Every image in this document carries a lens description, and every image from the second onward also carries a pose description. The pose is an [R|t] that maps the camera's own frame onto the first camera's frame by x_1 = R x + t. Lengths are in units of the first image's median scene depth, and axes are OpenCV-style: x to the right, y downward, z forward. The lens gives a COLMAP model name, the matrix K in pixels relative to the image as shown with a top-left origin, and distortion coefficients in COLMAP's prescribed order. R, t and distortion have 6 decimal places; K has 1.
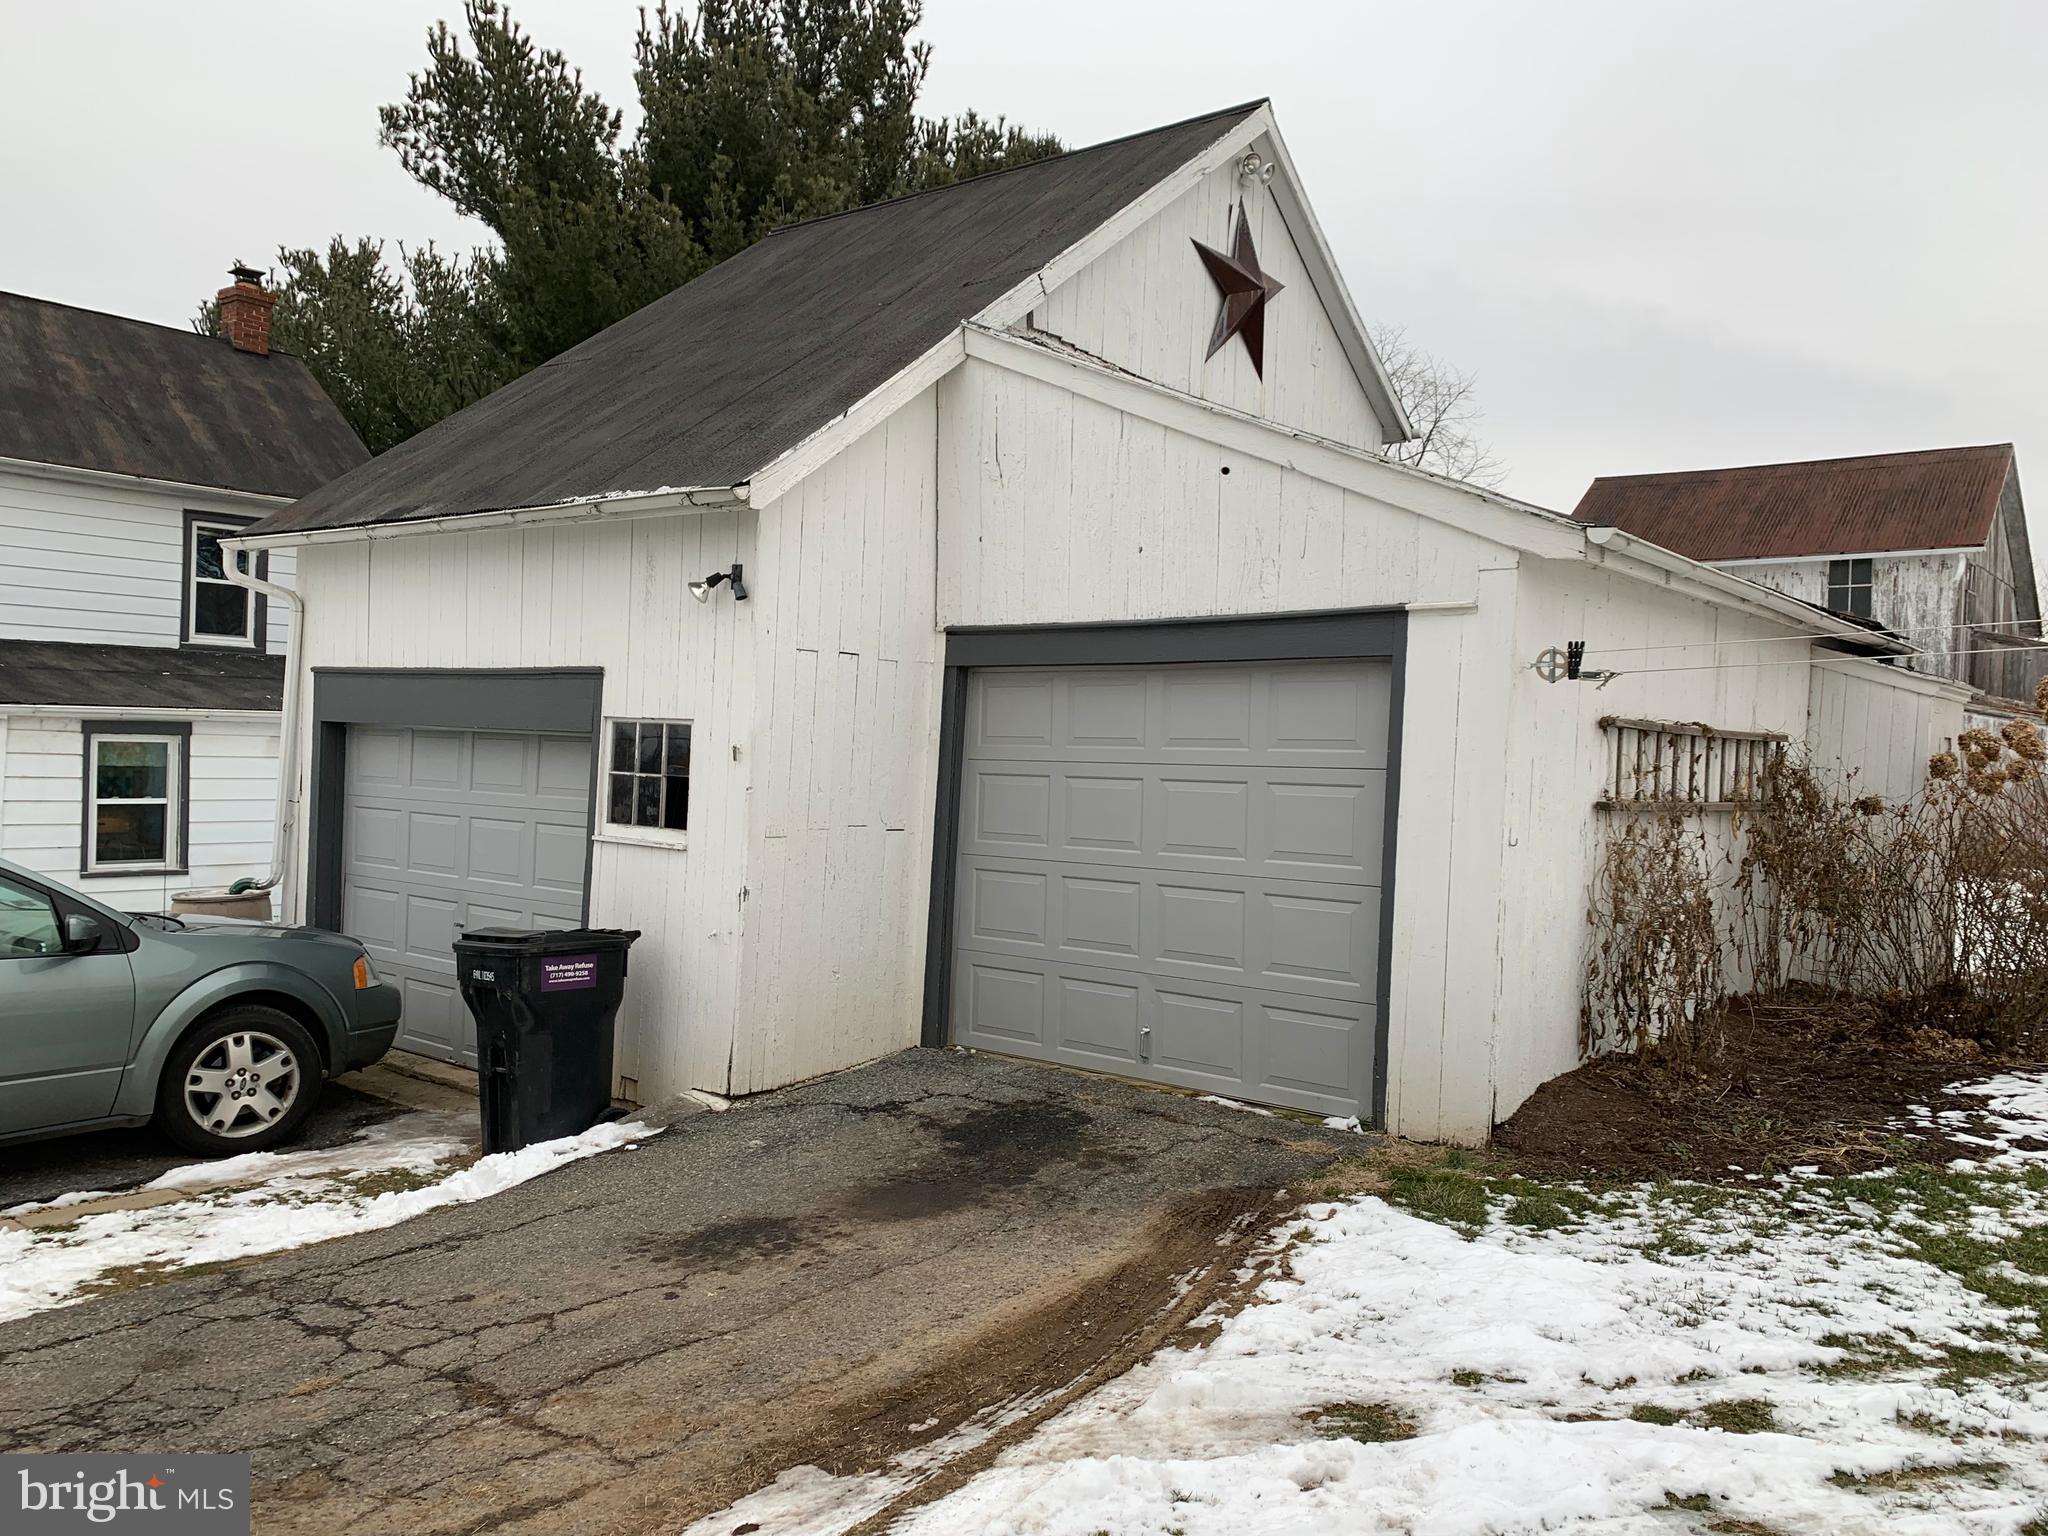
lens RADIAL K [[1569.9, 0, 1092.9], [0, 1569.9, 748.5], [0, 0, 1]] dist [0.024613, -0.029439]
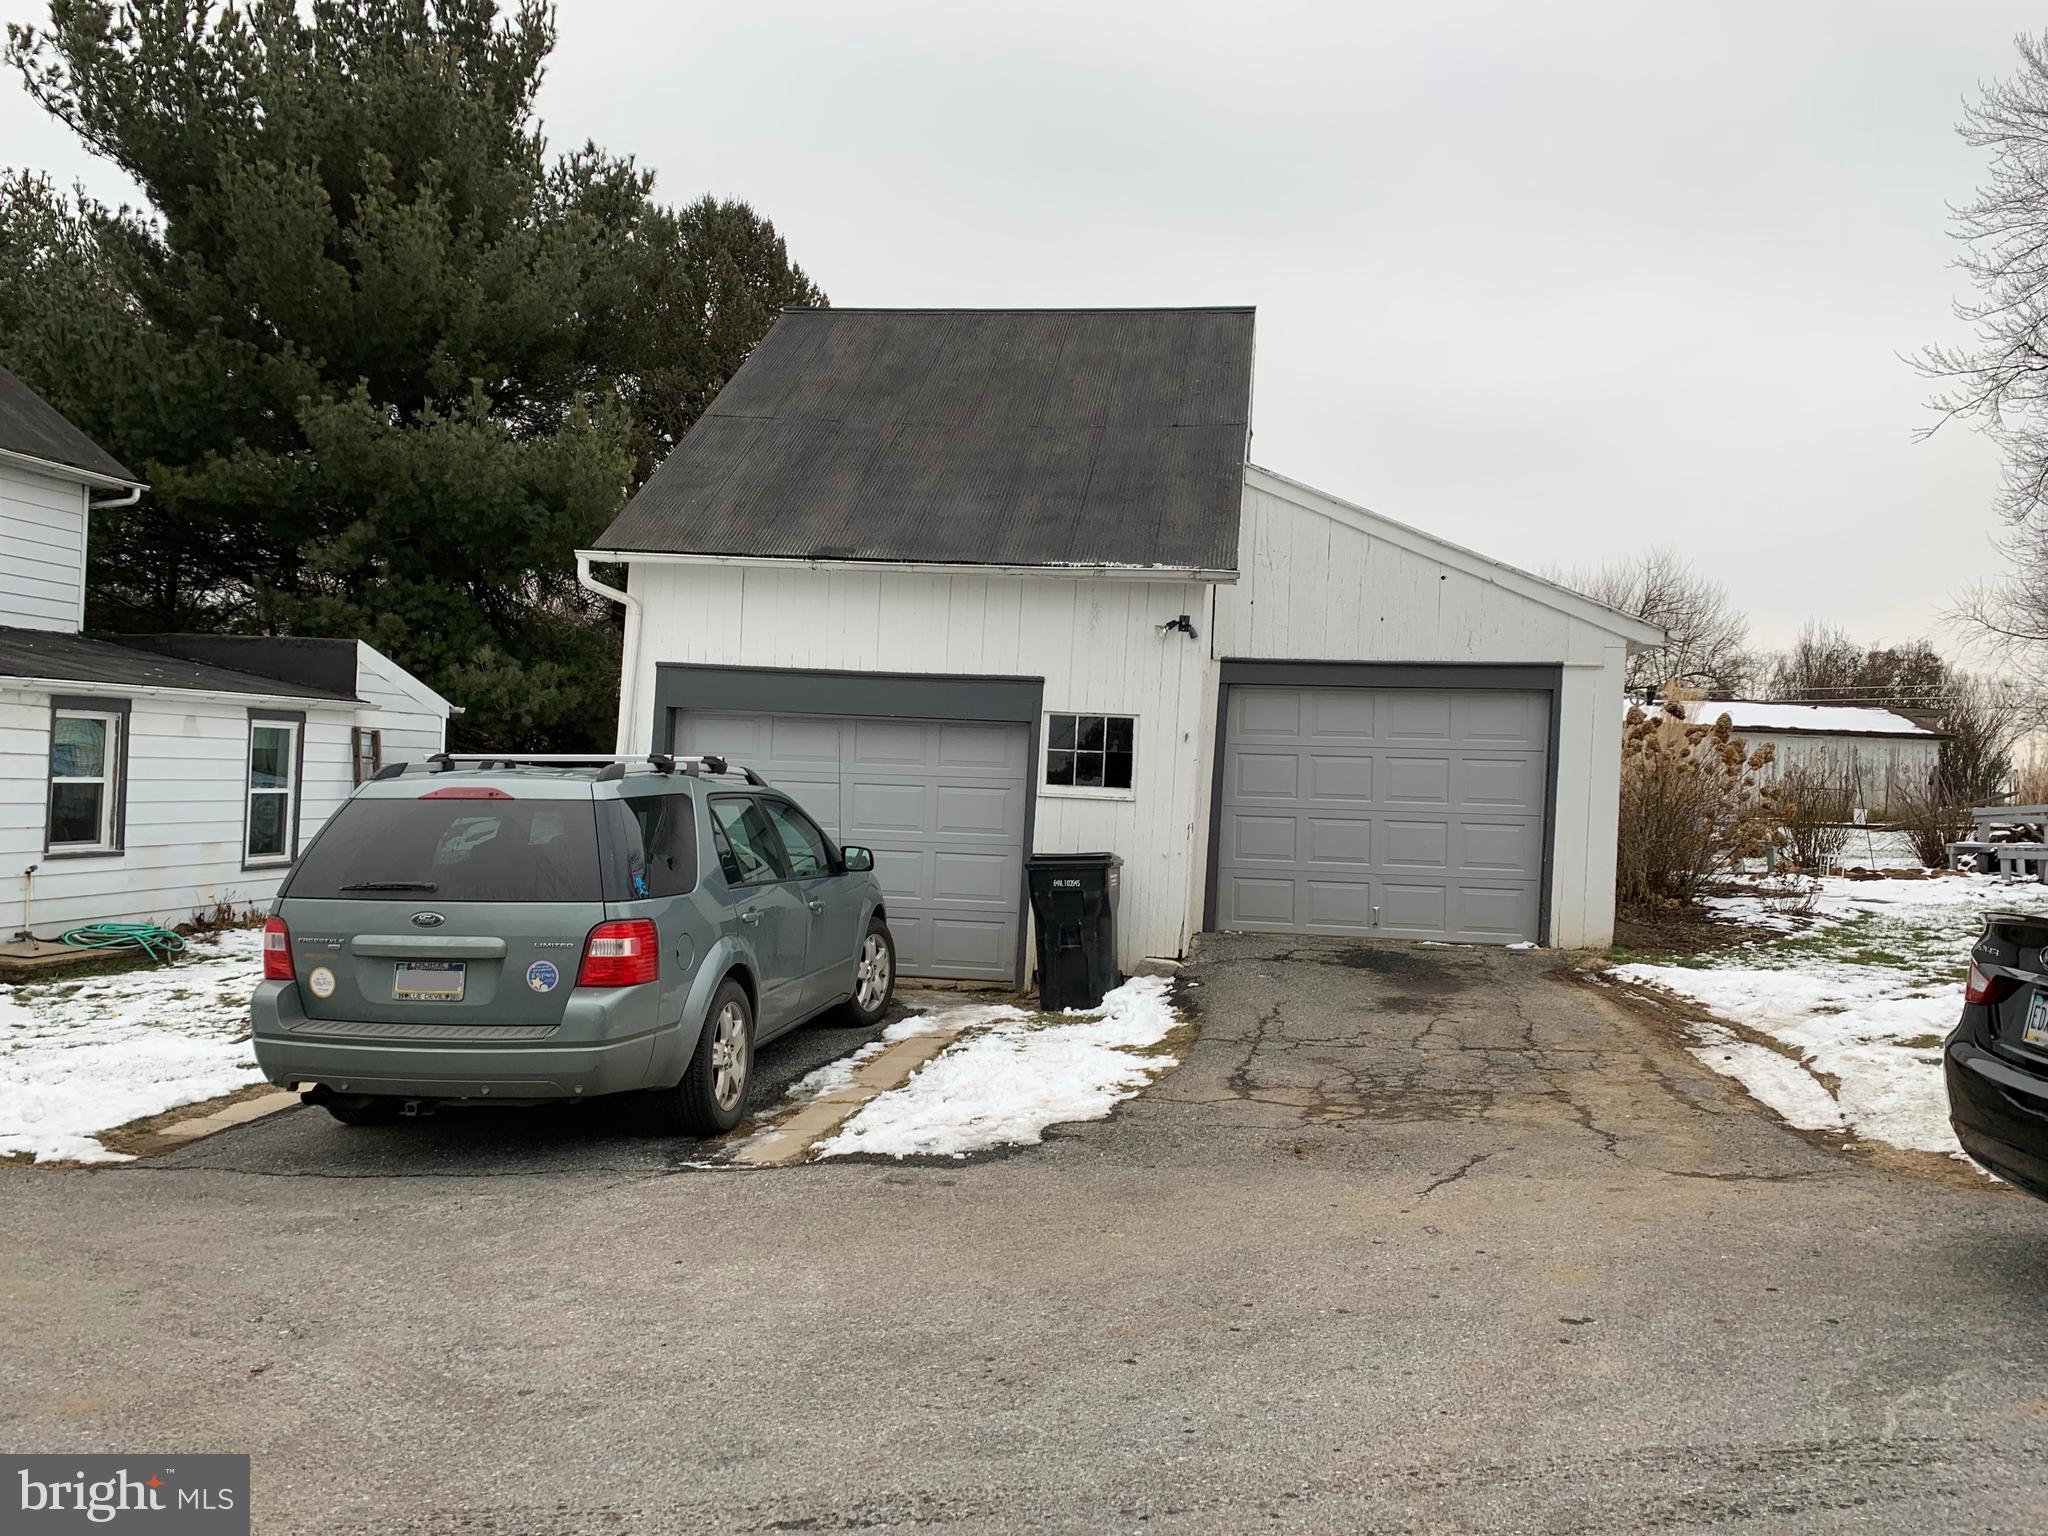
lens RADIAL K [[1569.9, 0, 1068.2], [0, 1569.9, 757.9], [0, 0, 1]] dist [0.024613, -0.029439]
pose [[0.861300, 0.008780, 0.508021, -1.018164], [-0.011221, 0.999936, 0.001742, 0.020143], [-0.507973, -0.007200, 0.861343, -0.251576]]
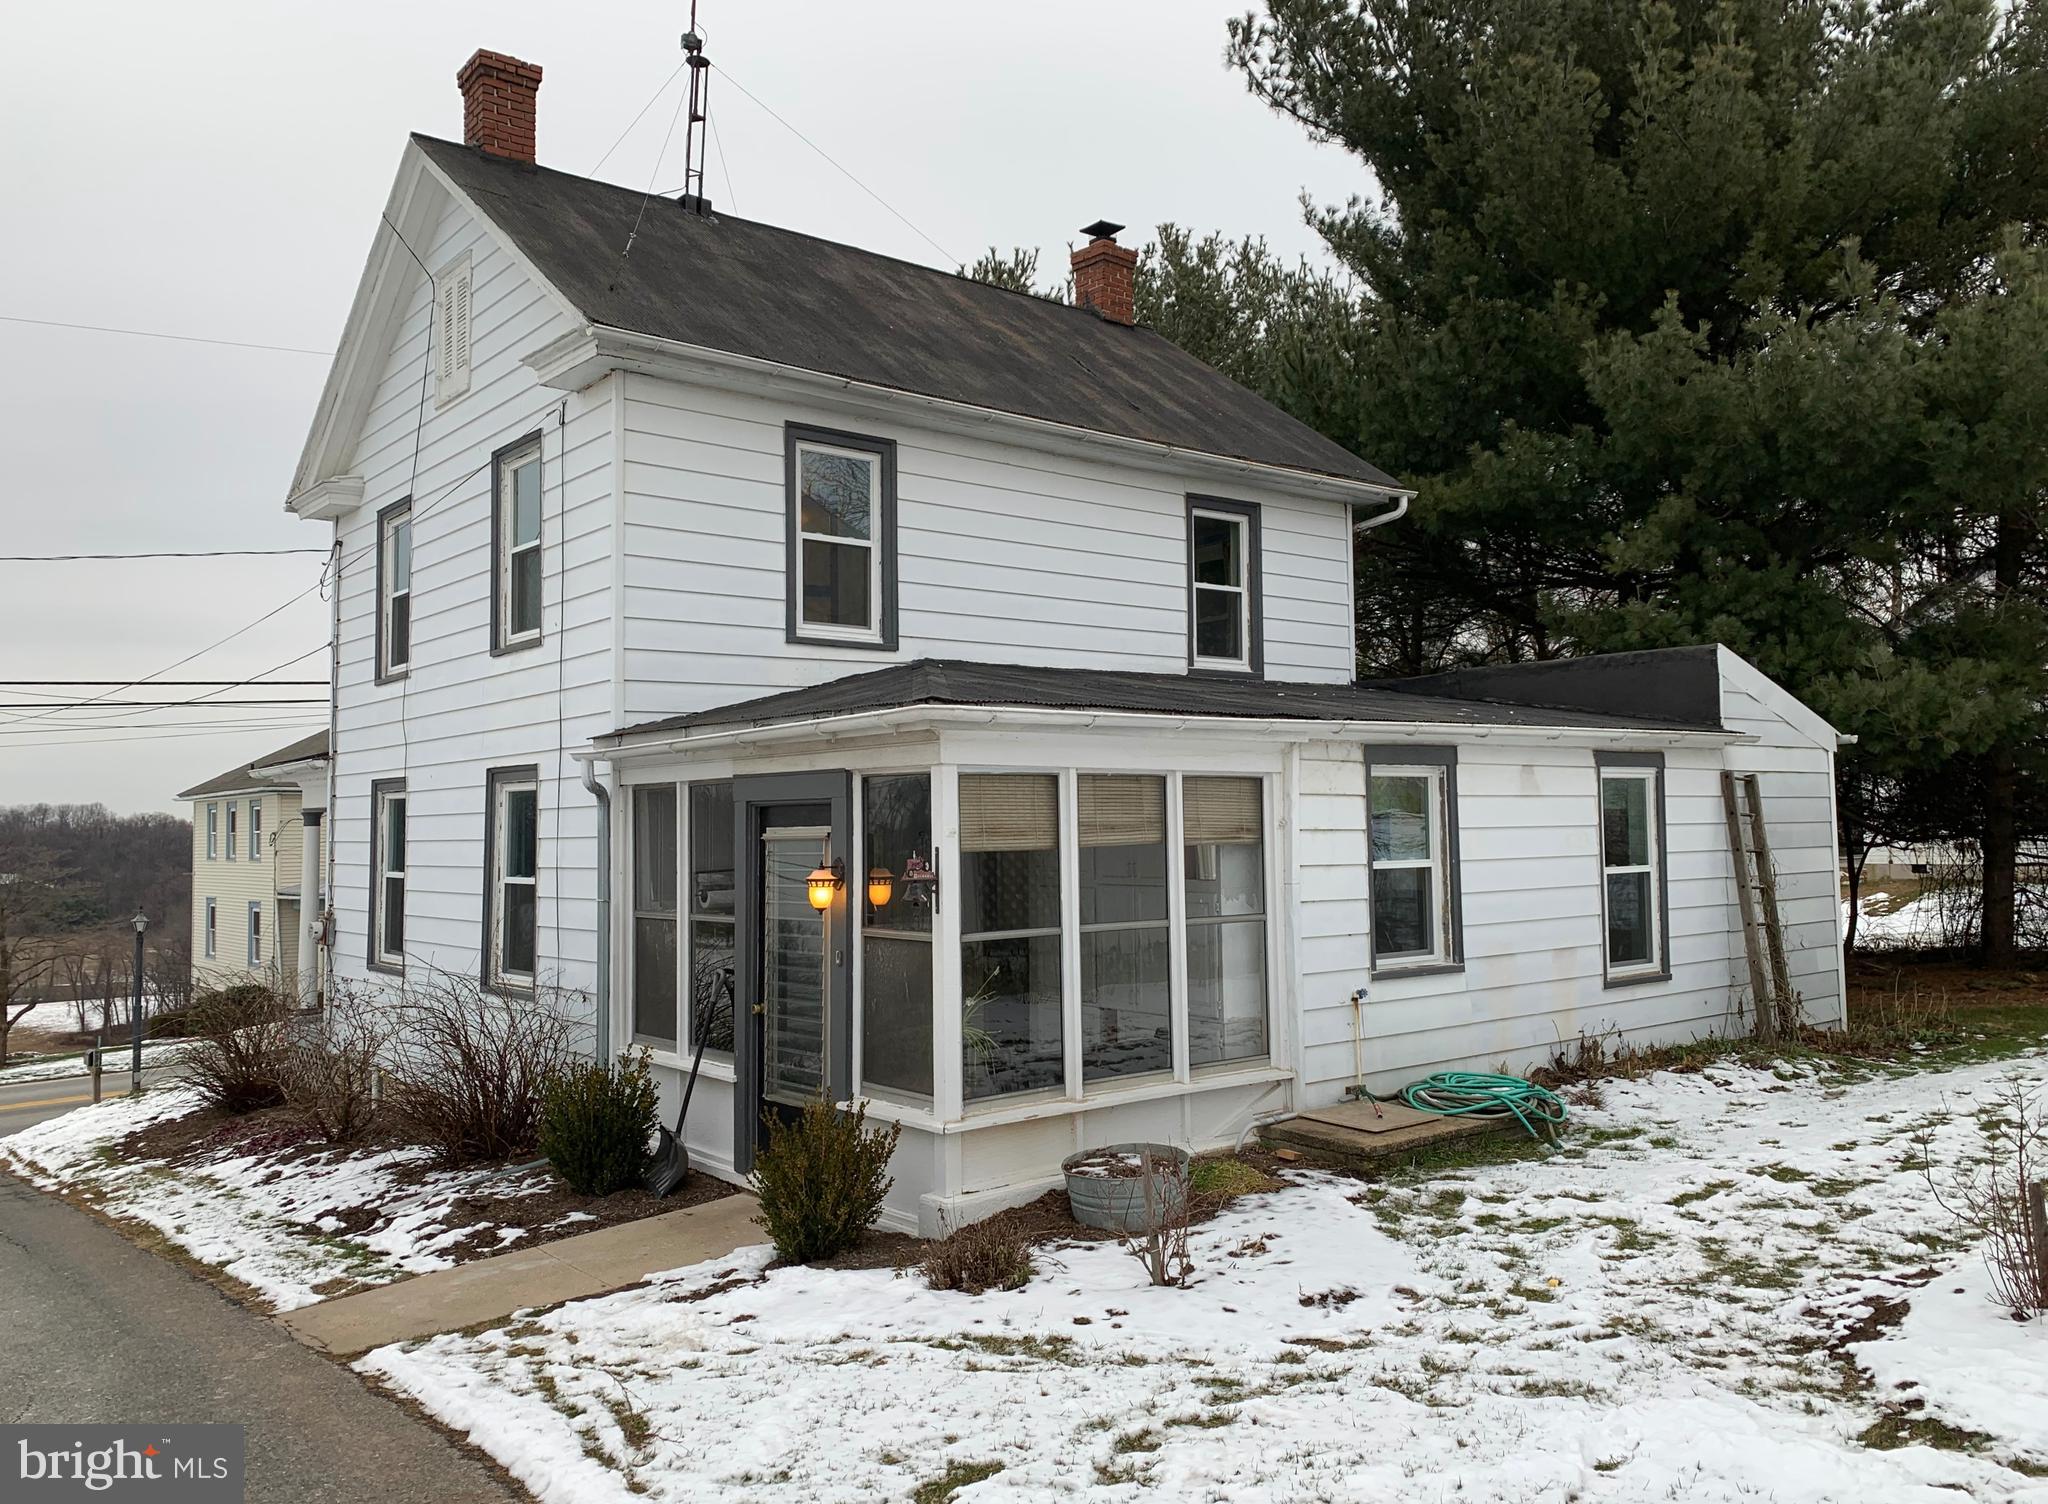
lens RADIAL K [[1569.9, 0, 1030.9], [0, 1569.9, 763.4], [0, 0, 1]] dist [0.024613, -0.029439]
pose [[0.981221, -0.055591, -0.184700, -1.126530], [0.046743, 0.997556, -0.051926, 0.031609], [0.187135, 0.042318, 0.981422, 0.543716]]
